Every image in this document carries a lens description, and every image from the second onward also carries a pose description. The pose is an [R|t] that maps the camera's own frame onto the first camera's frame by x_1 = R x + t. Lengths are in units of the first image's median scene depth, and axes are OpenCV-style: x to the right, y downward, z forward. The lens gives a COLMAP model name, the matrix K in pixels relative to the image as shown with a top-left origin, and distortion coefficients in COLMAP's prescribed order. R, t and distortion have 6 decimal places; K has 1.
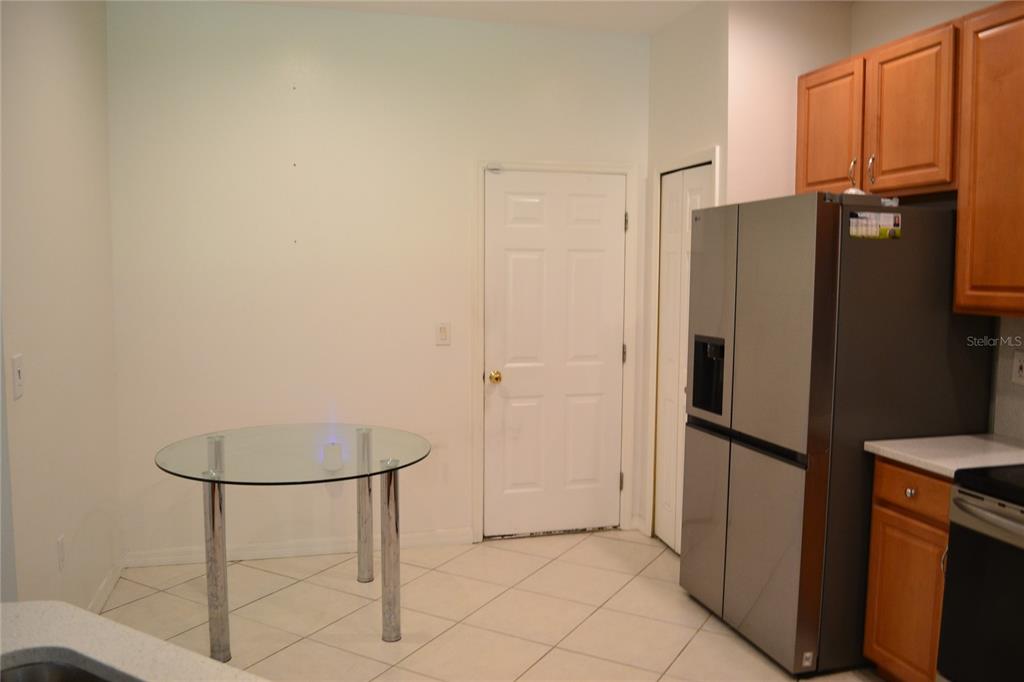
lens RADIAL K [[813.8, 0, 505.5], [0, 813.8, 343.7], [0, 0, 1]] dist [-0.080554, 0.012147]
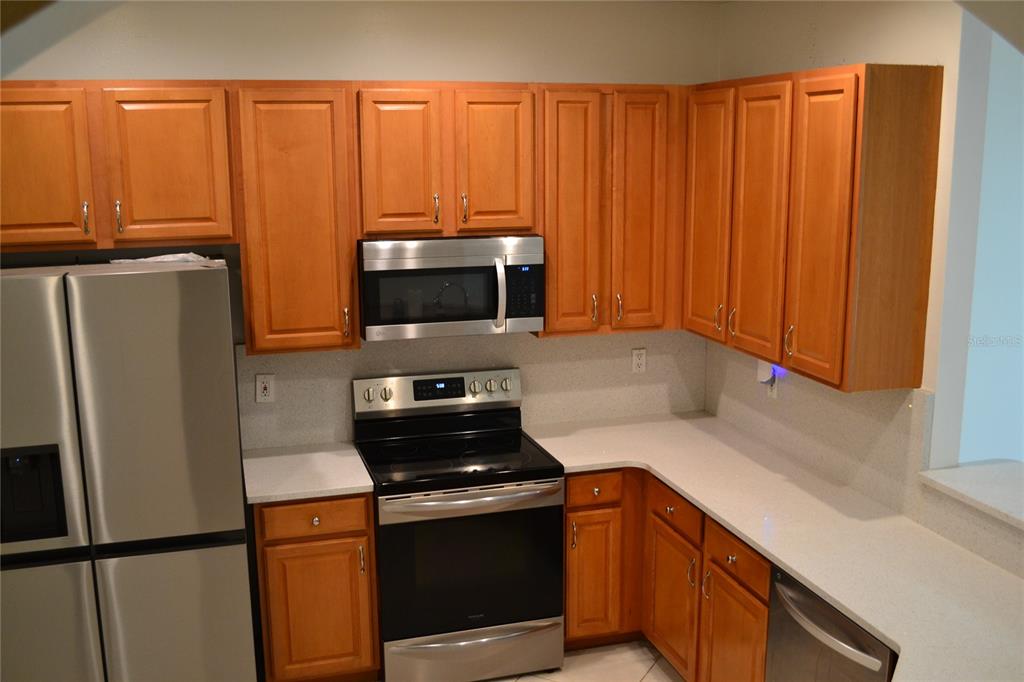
lens RADIAL K [[1002.4, 0, 514.0], [0, 1002.4, 343.4], [0, 0, 1]] dist [-0.070749, 0.000000]
pose [[-0.027564, -0.203109, 0.978768, -0.746385], [0.094372, 0.974238, 0.204827, -0.287870], [-0.995155, 0.098014, -0.007686, 0.616456]]
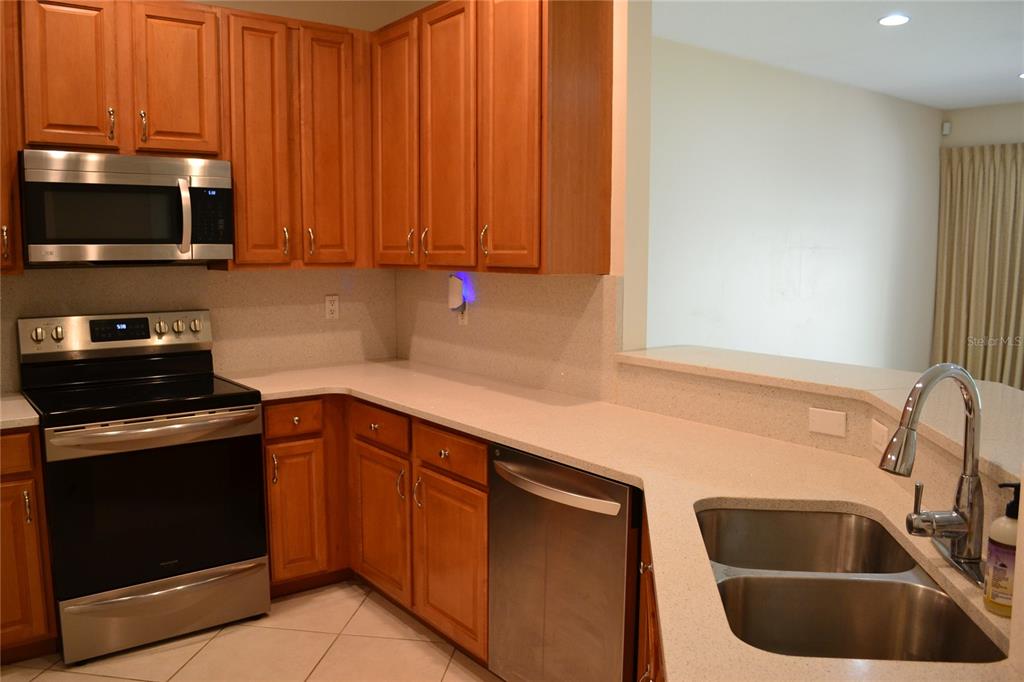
lens RADIAL K [[813.8, 0, 511.0], [0, 813.8, 342.5], [0, 0, 1]] dist [-0.080554, 0.012147]
pose [[-0.378799, -0.114187, 0.918408, -0.533518], [0.077496, 0.984961, 0.154425, -0.049119], [-0.922229, 0.129669, -0.364253, 0.627686]]
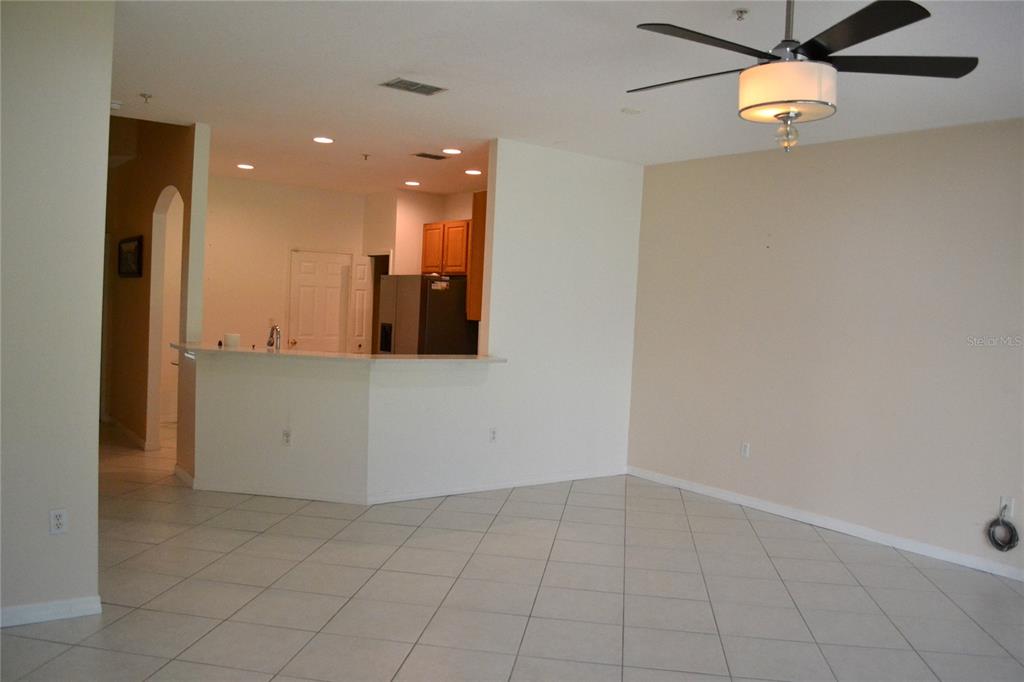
lens RADIAL K [[810.6, 0, 509.5], [0, 810.6, 339.5], [0, 0, 1]] dist [-0.080392, 0.012023]
pose [[0.925685, 0.018860, 0.377825, -0.437244], [-0.005916, 0.999356, -0.035389, 0.157518], [-0.378249, 0.030523, 0.925200, -1.862191]]
